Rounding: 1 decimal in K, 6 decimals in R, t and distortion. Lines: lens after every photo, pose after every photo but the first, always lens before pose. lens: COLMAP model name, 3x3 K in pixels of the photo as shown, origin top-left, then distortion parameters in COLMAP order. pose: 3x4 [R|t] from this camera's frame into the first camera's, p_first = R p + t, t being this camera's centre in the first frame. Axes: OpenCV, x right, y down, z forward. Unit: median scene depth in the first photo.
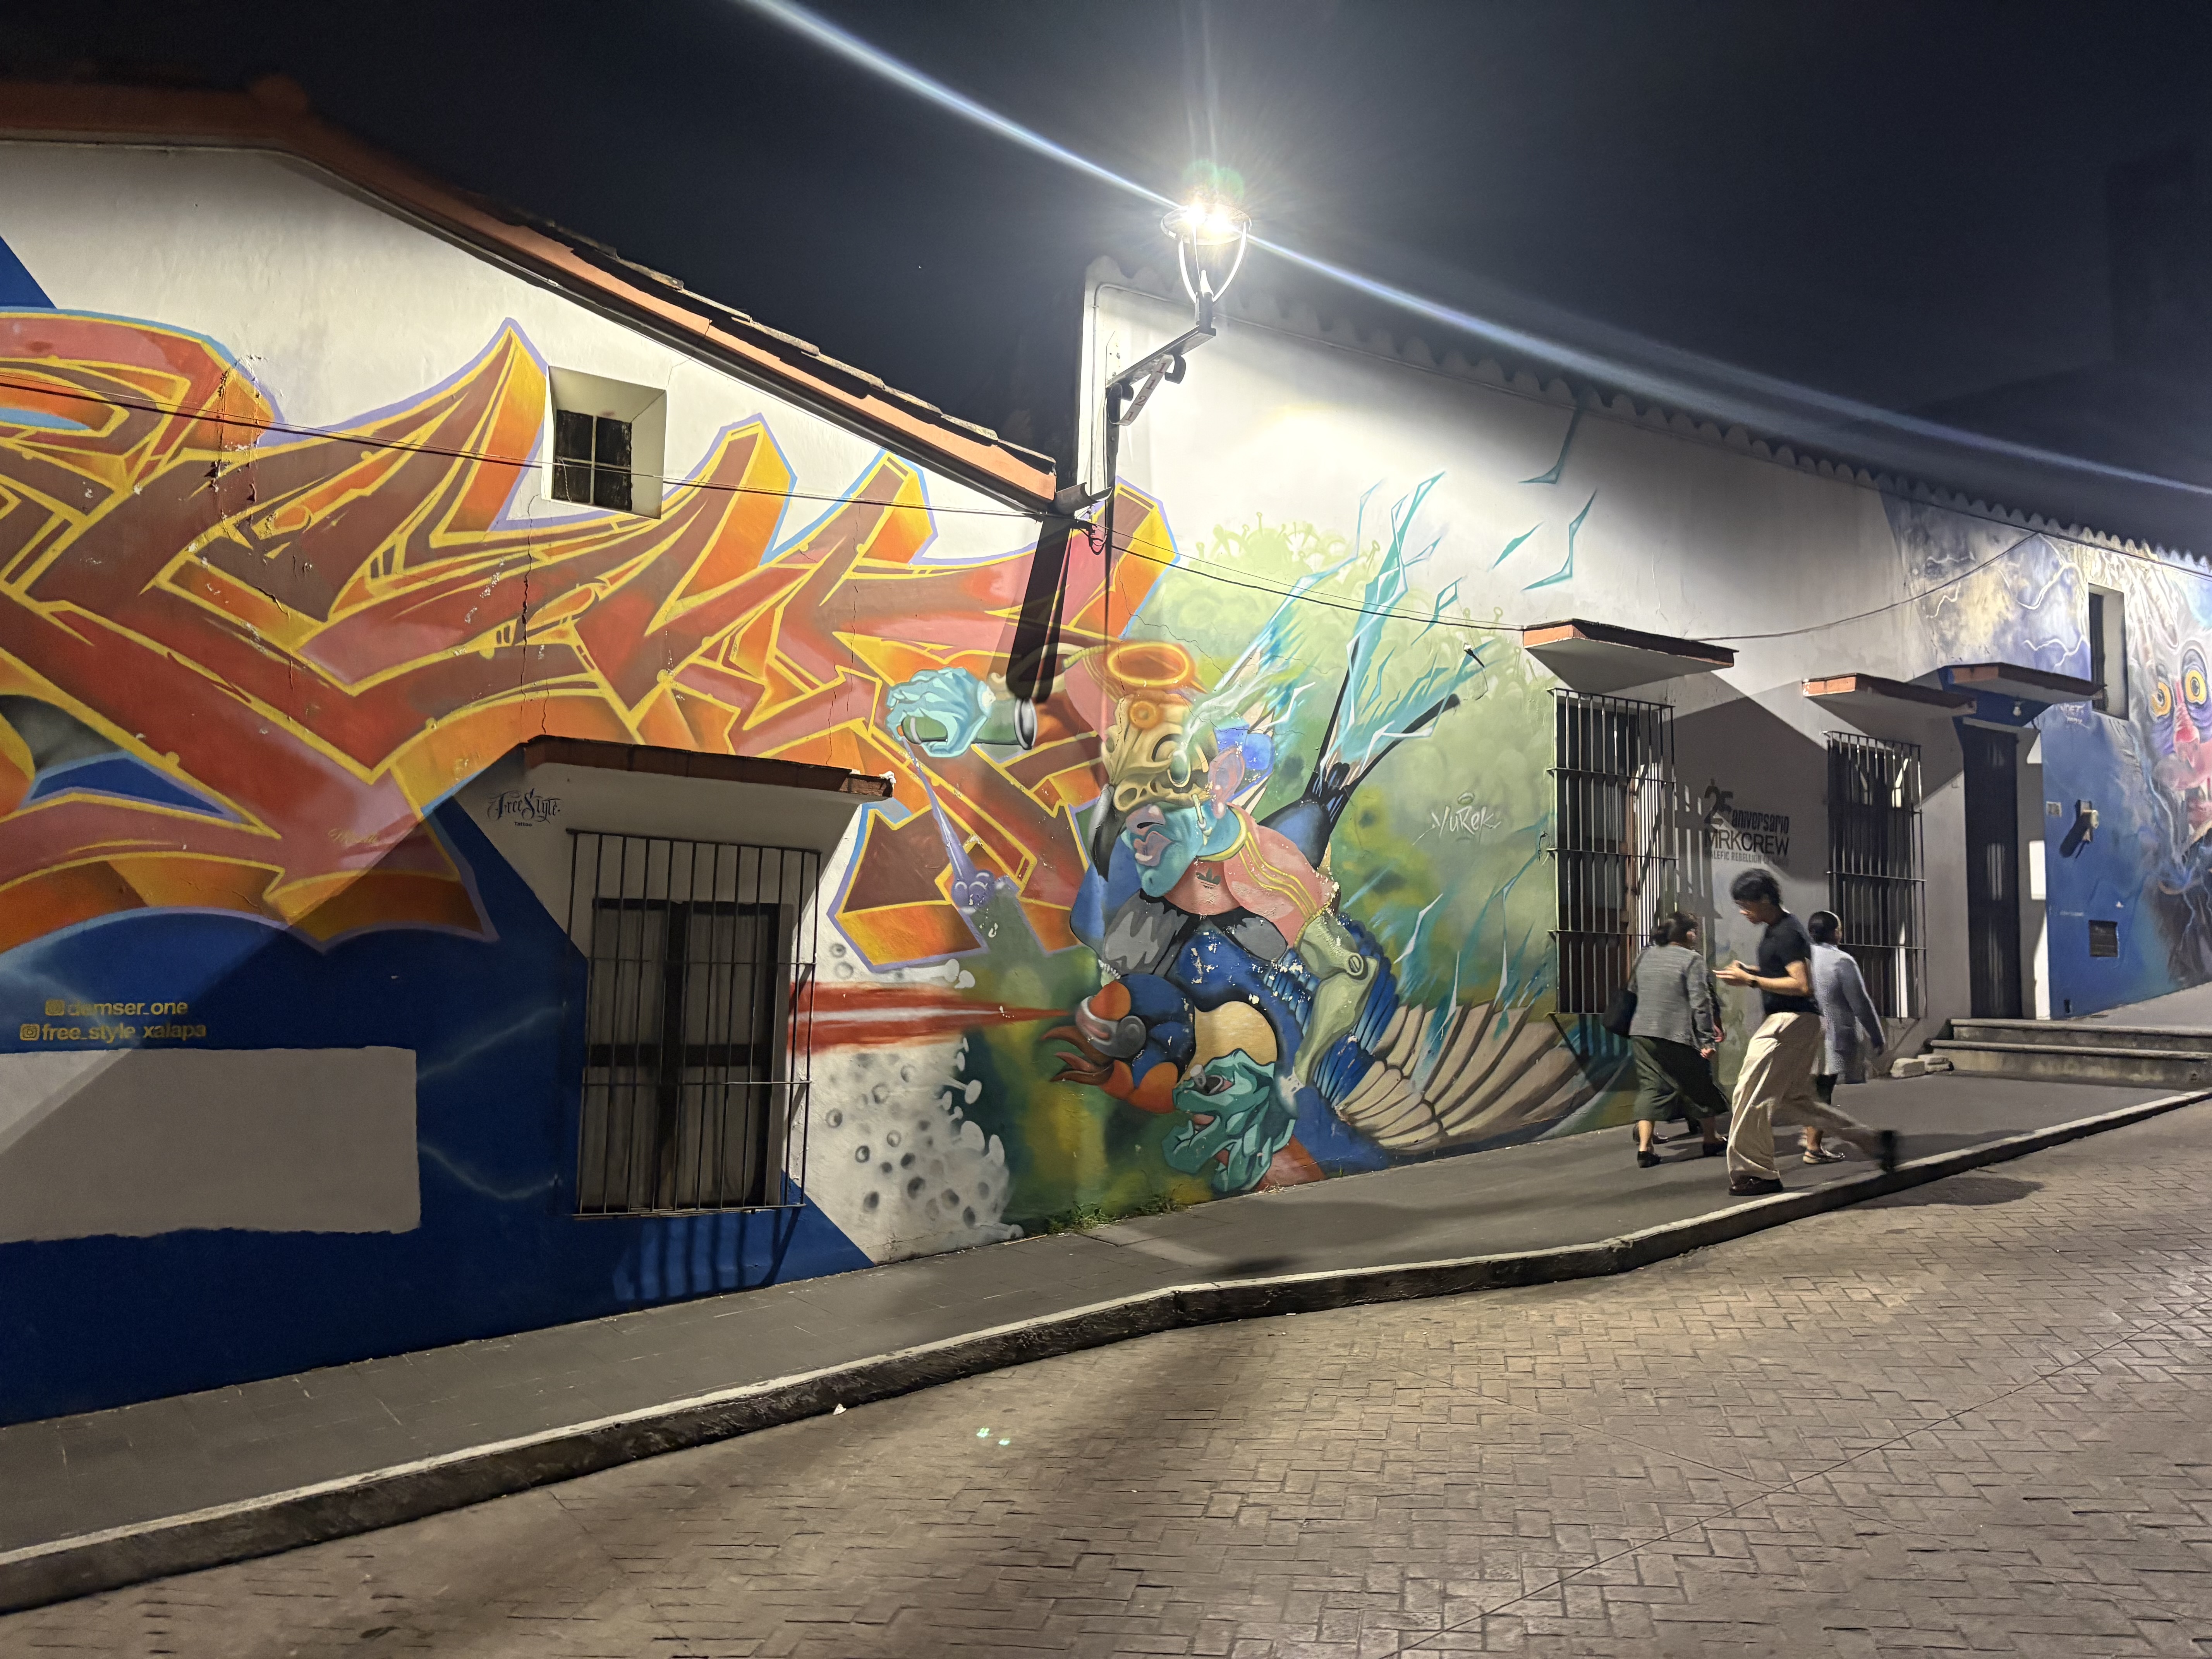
lens RADIAL K [[1642.0, 0, 1090.7], [0, 1642.0, 814.1], [0, 0, 1]] dist [0.021794, -0.035032]
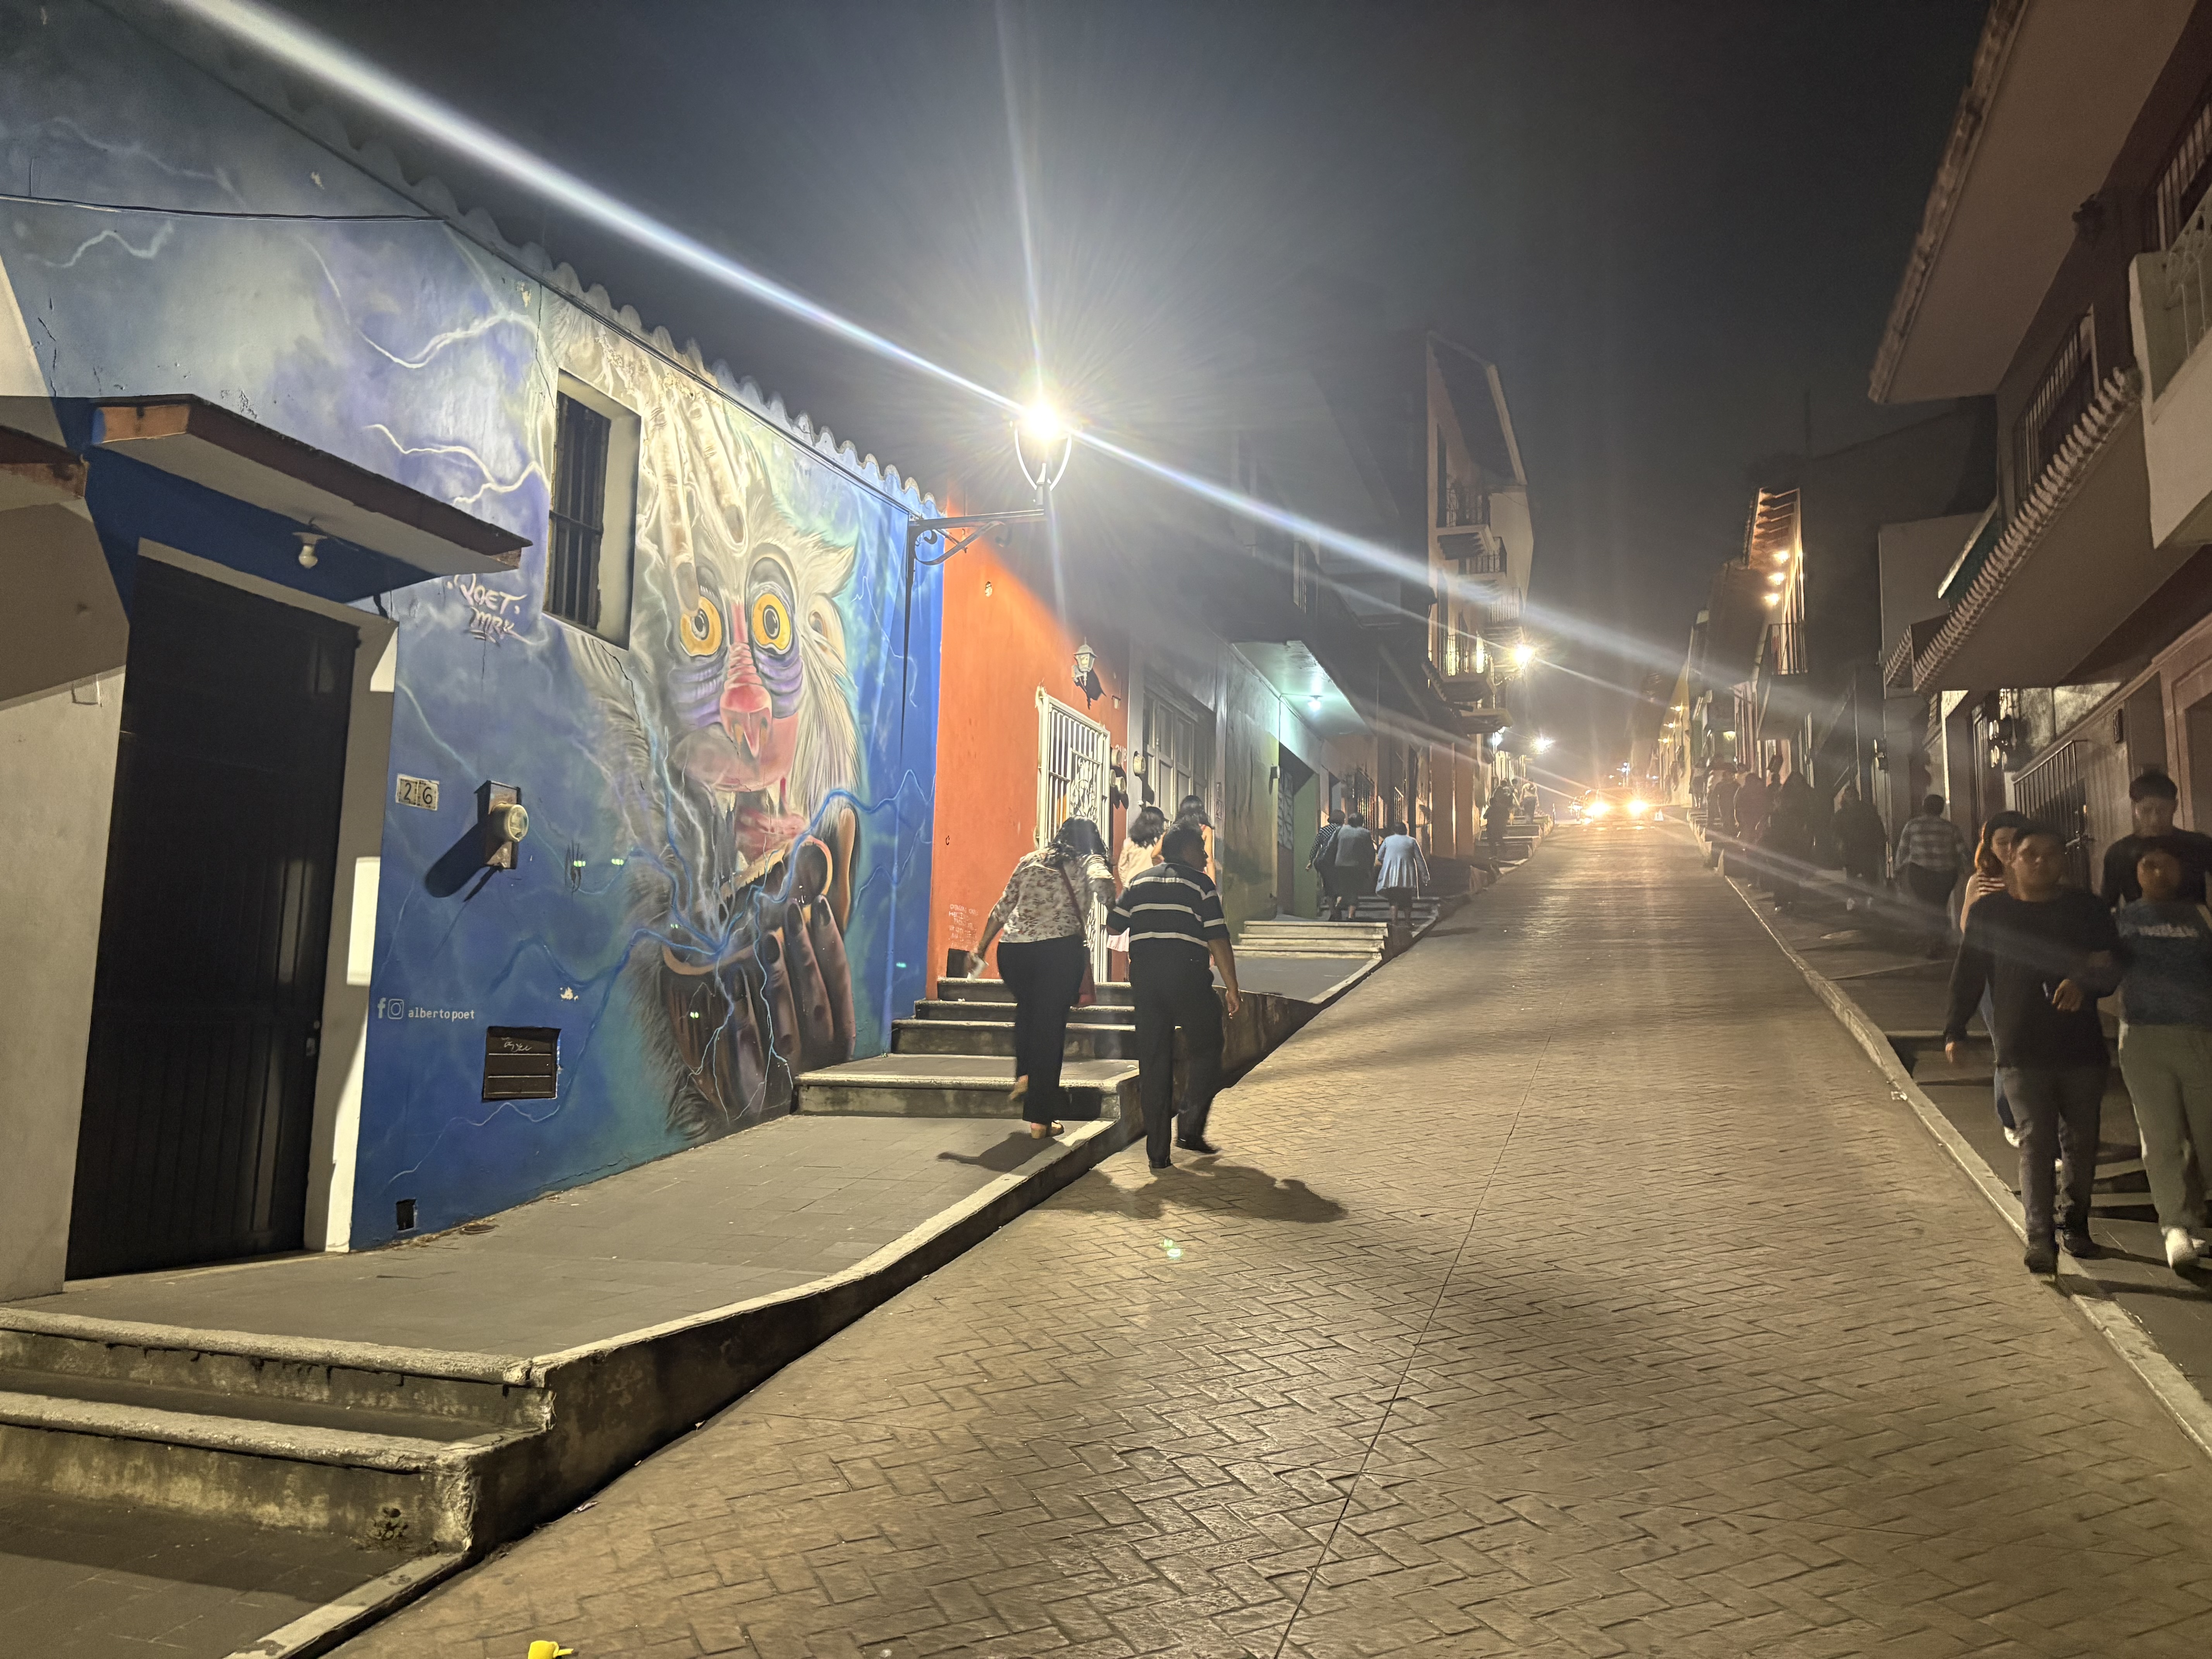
lens RADIAL K [[1642.0, 0, 1108.7], [0, 1642.0, 826.6], [0, 0, 1]] dist [0.021794, -0.035032]
pose [[0.788663, 0.071910, 0.610606, 0.214984], [-0.058070, 0.997409, -0.042461, 0.007230], [-0.612077, -0.001970, 0.790796, 0.239571]]
